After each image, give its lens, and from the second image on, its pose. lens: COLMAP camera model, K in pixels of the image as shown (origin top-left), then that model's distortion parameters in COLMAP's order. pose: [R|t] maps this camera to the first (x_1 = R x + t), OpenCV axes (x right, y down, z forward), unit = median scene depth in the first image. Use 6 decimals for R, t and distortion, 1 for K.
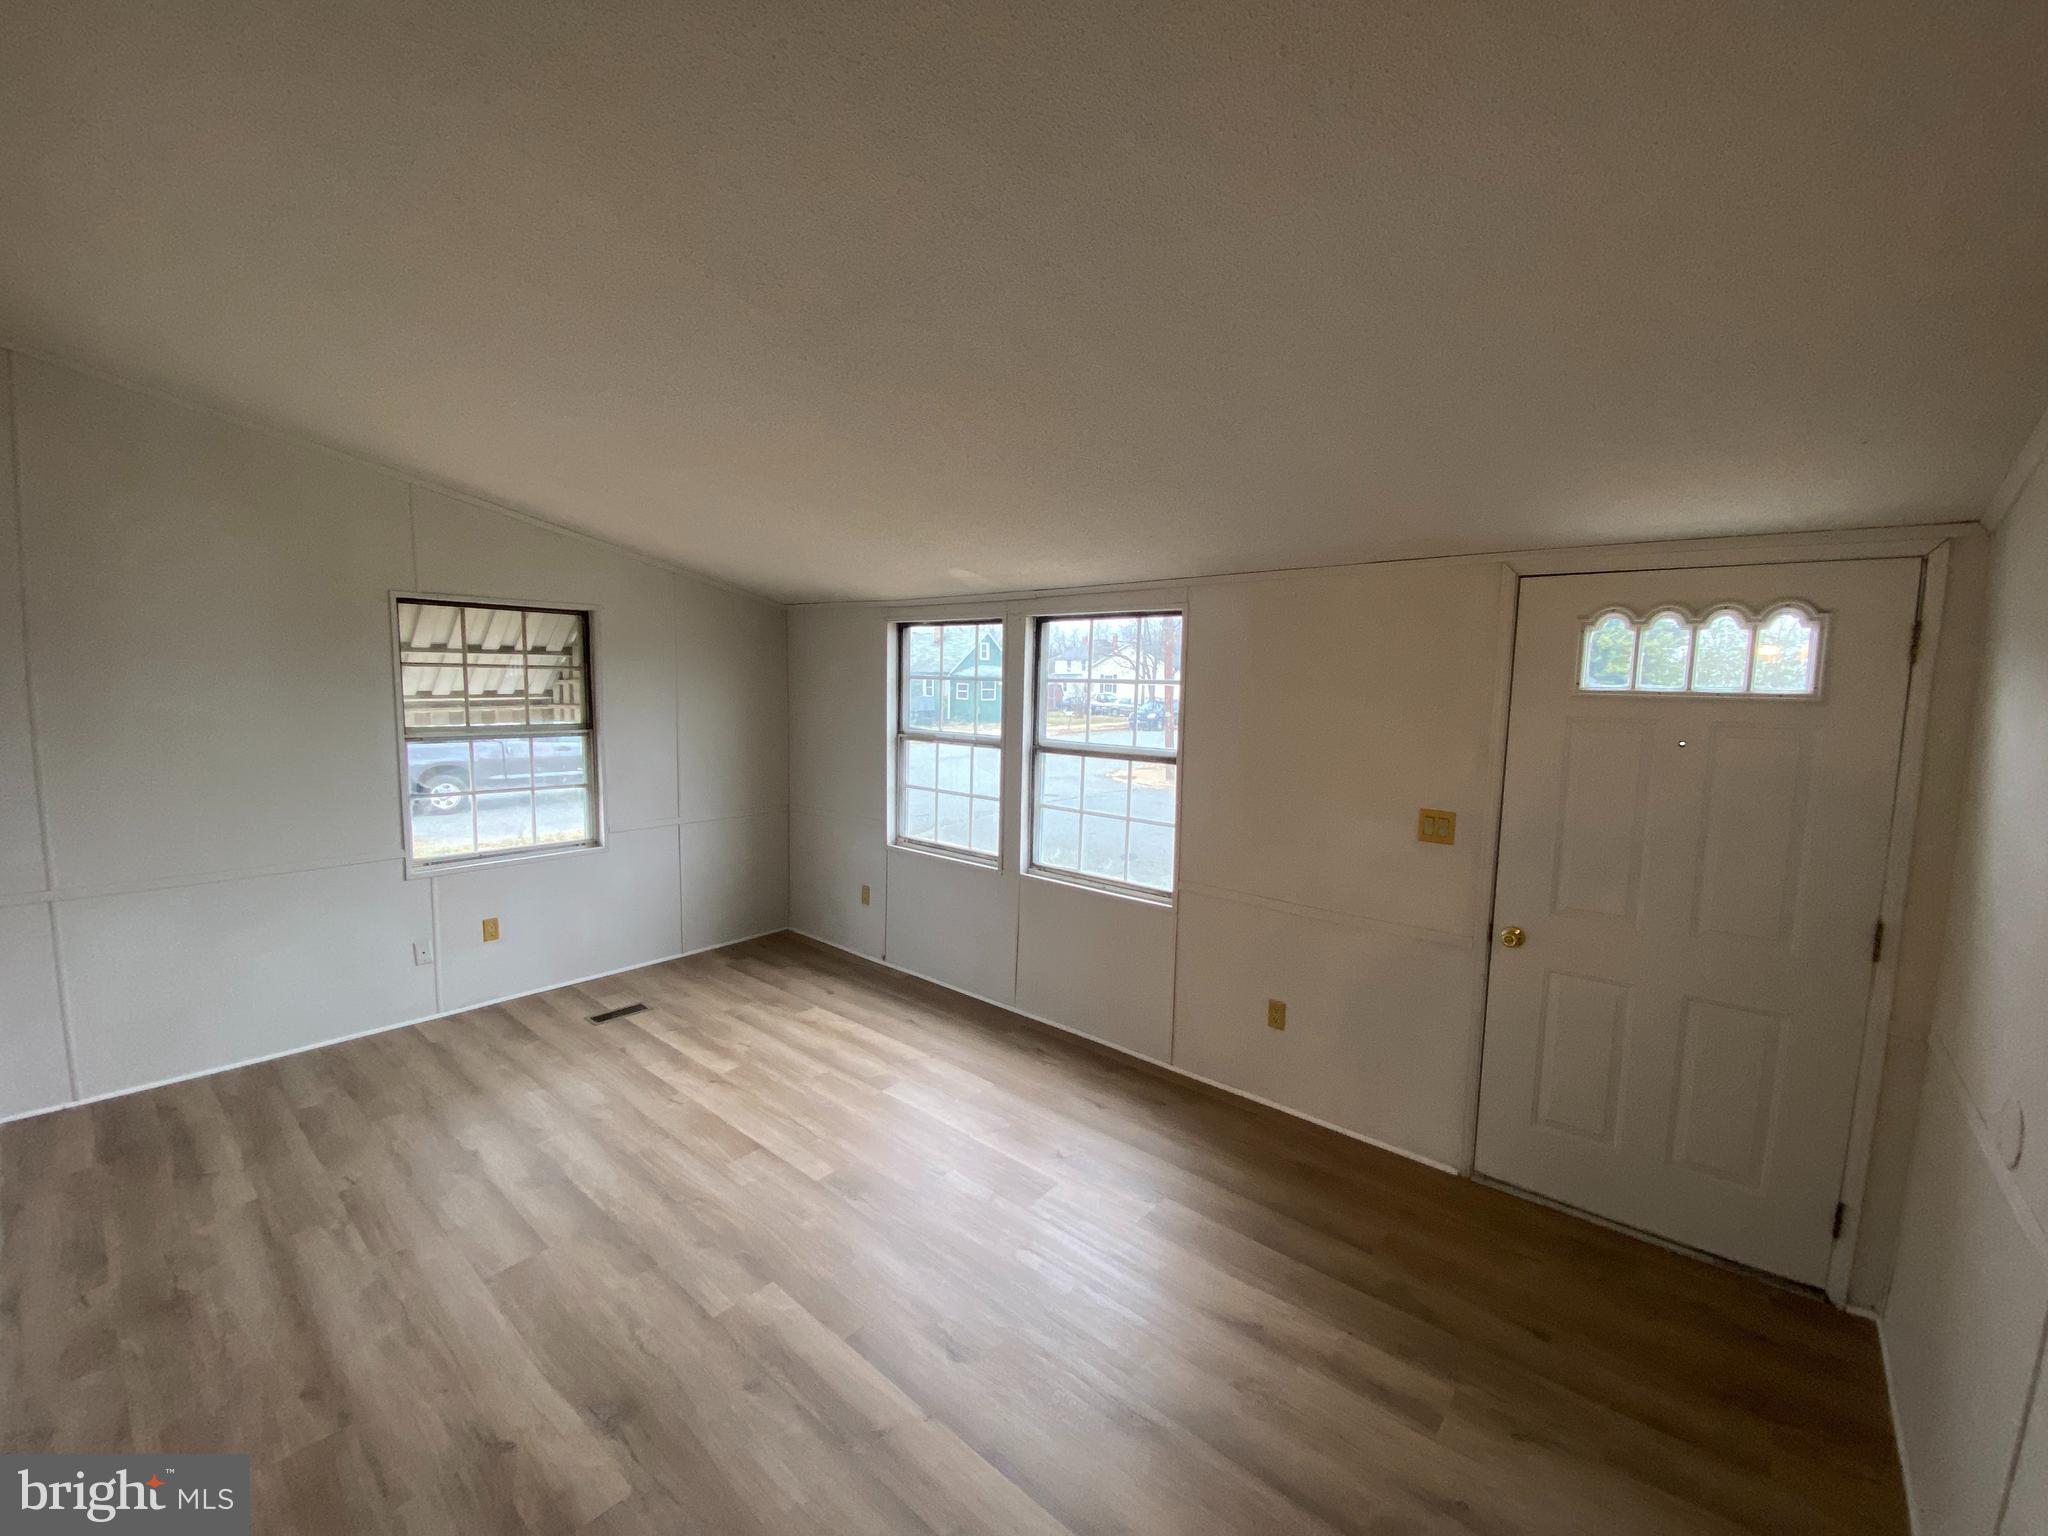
lens RADIAL K [[833.8, 0, 1029.0], [0, 833.8, 767.6], [0, 0, 1]] dist [0.026489, -0.022118]
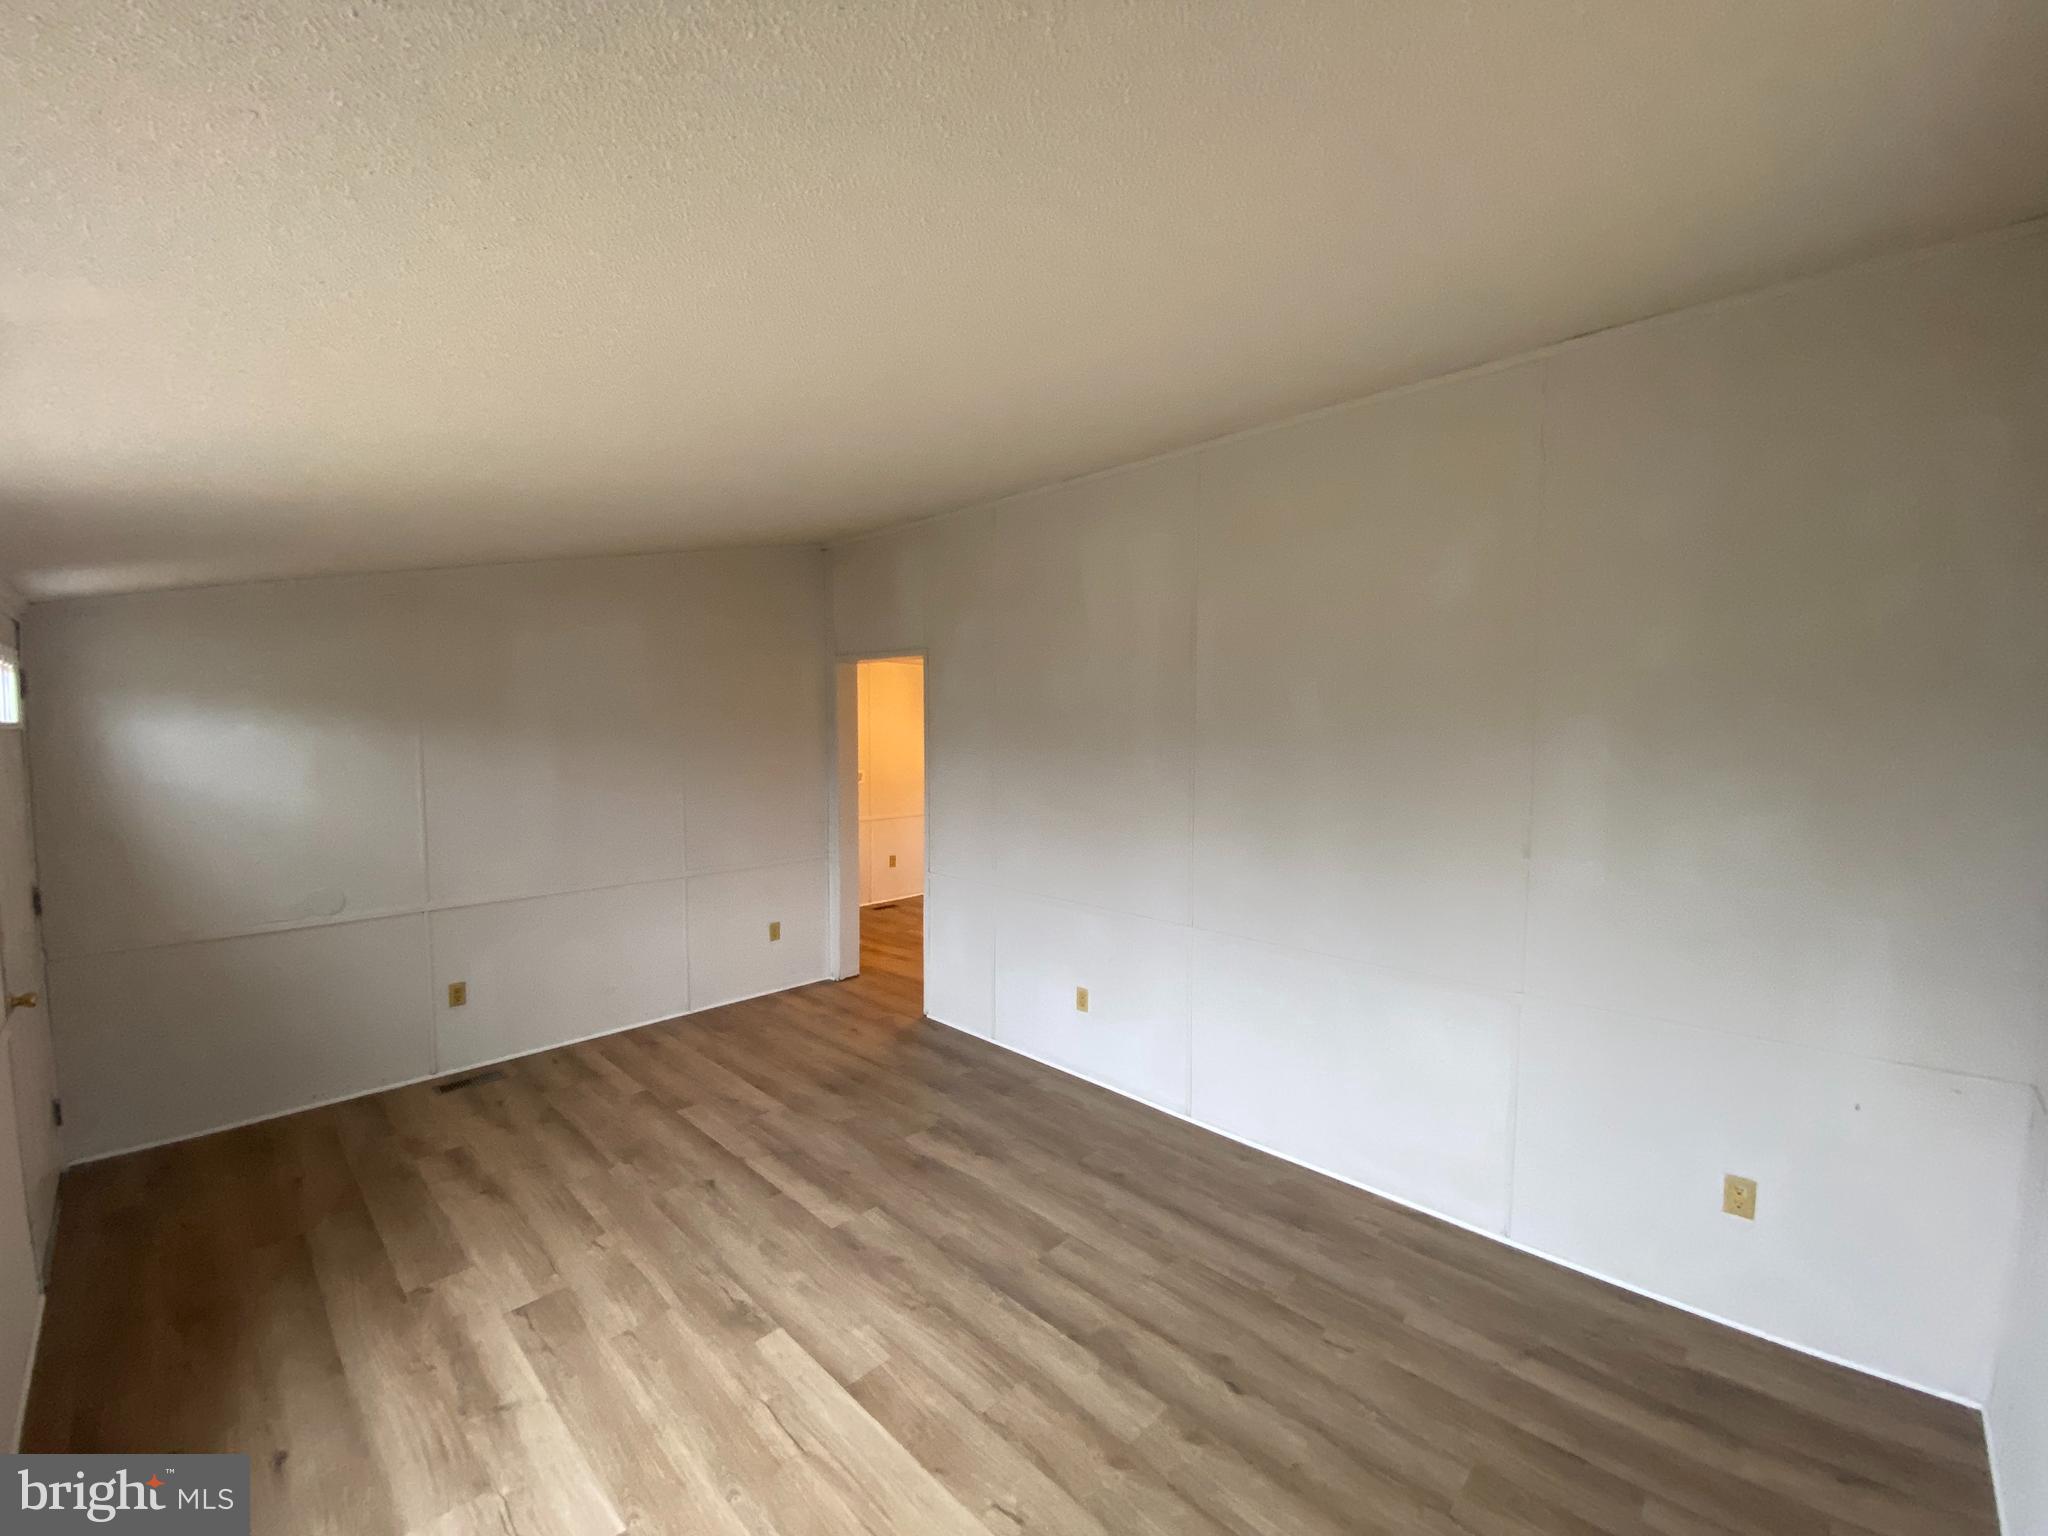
lens RADIAL K [[835.5, 0, 1021.9], [0, 835.5, 768.2], [0, 0, 1]] dist [0.021725, -0.020816]
pose [[-0.997089, -0.023854, 0.072415, -0.408067], [-0.012069, 0.987203, 0.159012, -0.144173], [-0.075281, 0.157675, -0.984617, 1.298346]]
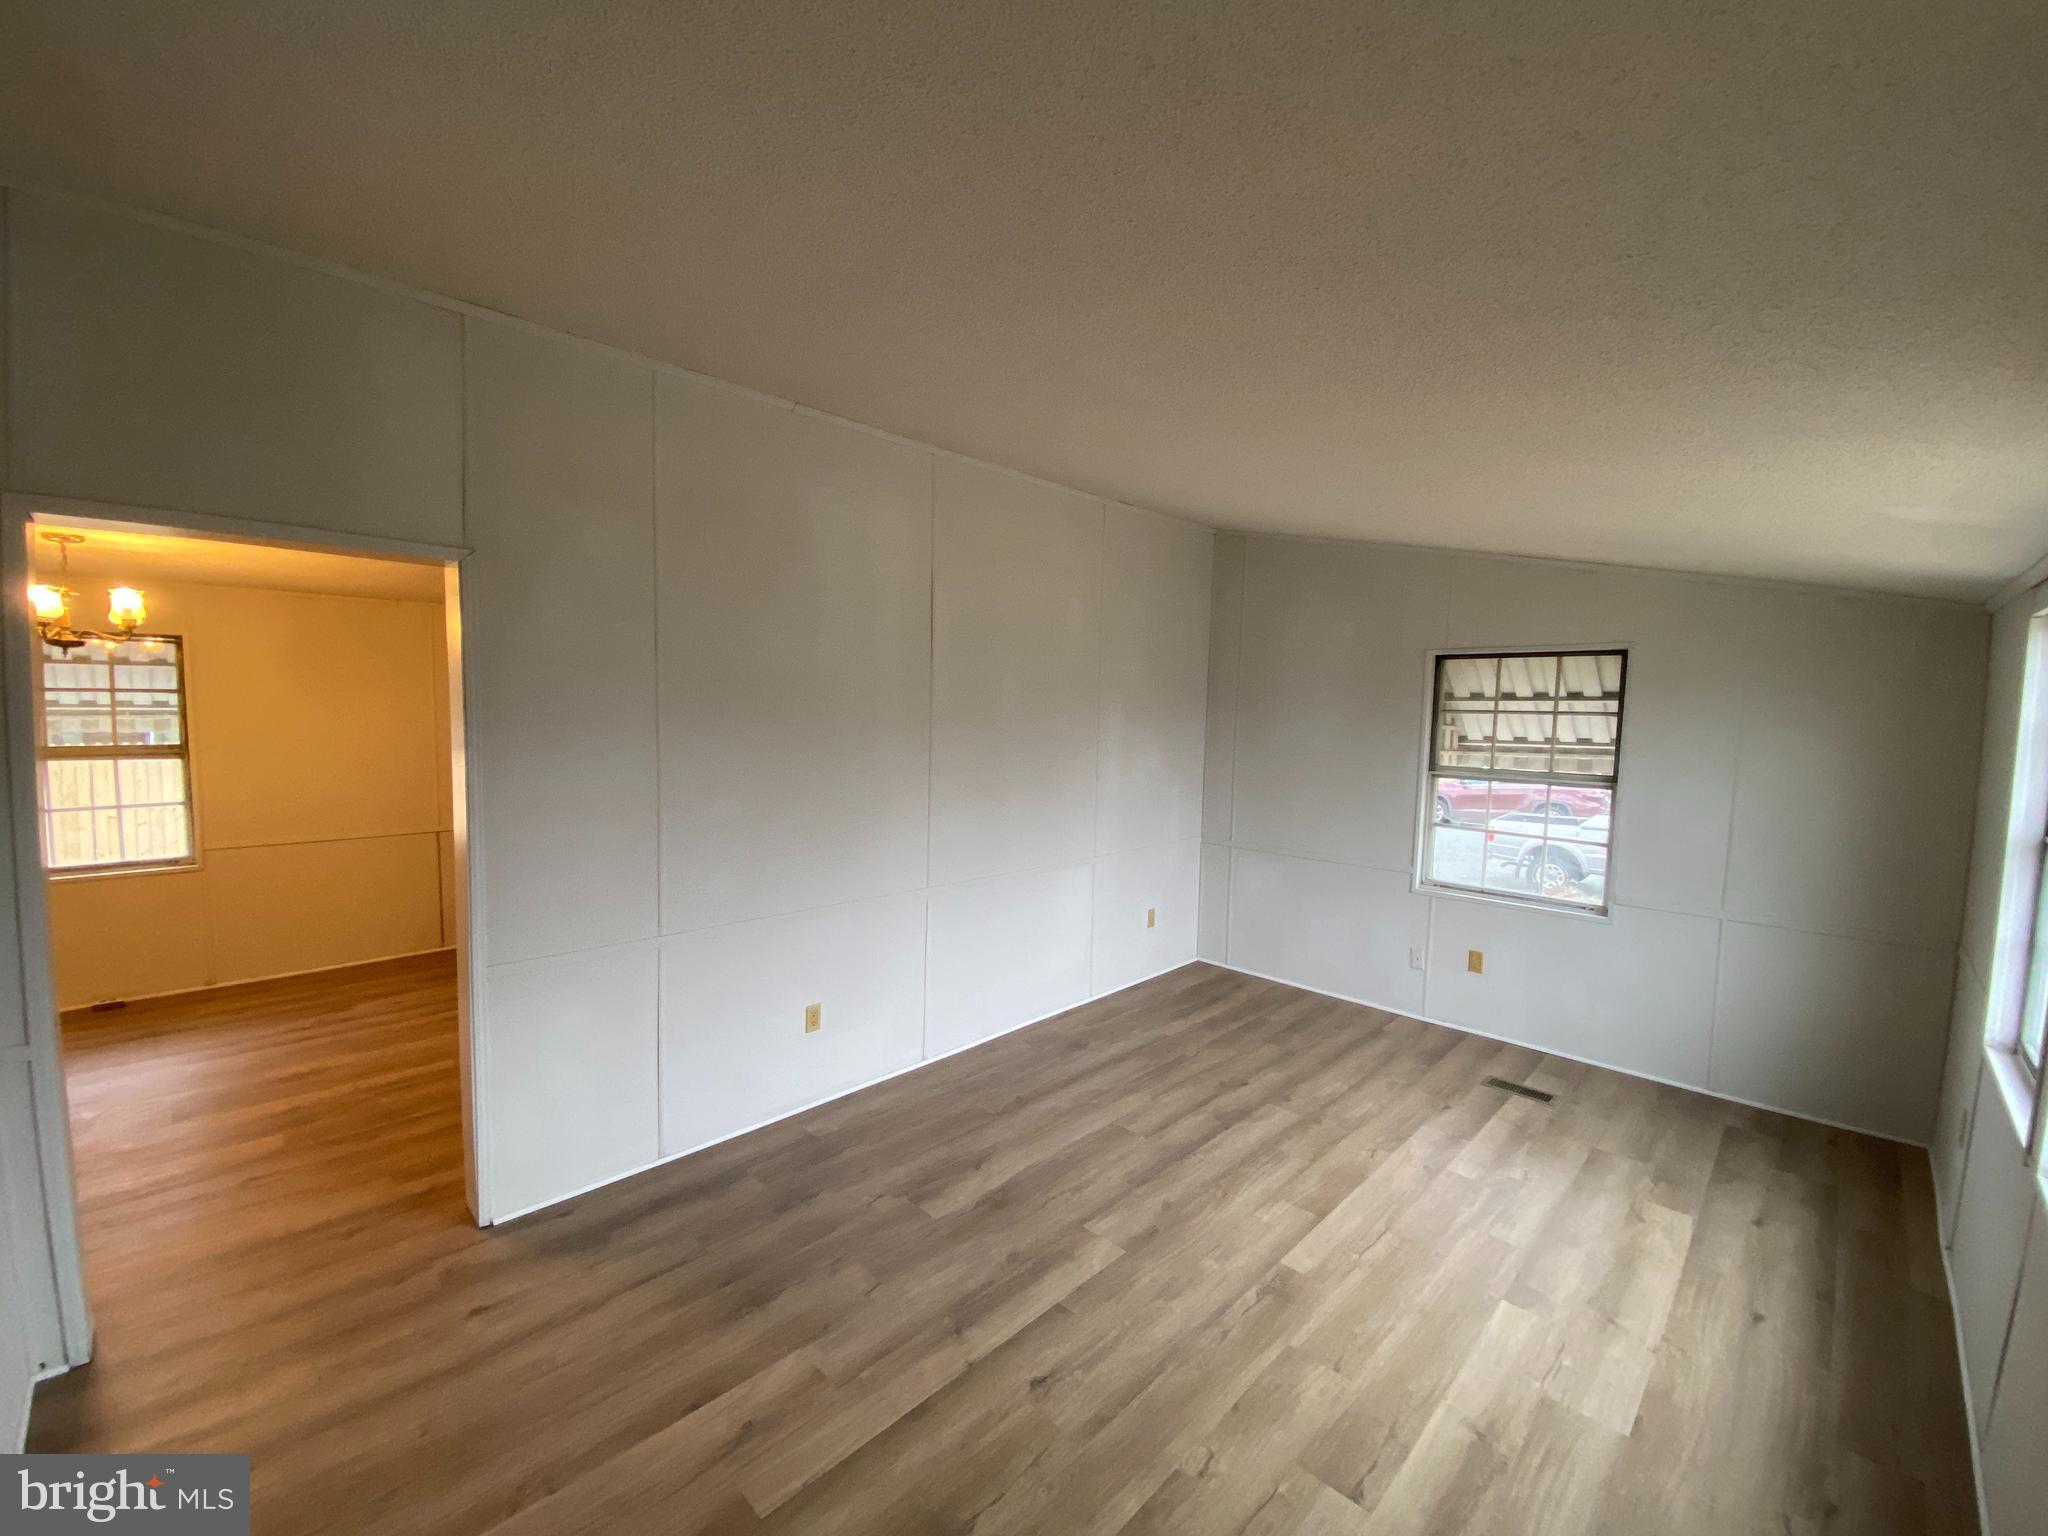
lens RADIAL K [[835.5, 0, 1021.9], [0, 835.5, 768.2], [0, 0, 1]] dist [0.021725, -0.020816]
pose [[-0.073520, 0.053489, -0.995858, 0.492616], [-0.125516, 0.990124, 0.062448, -0.046896], [0.989364, 0.129587, -0.066080, 0.540020]]
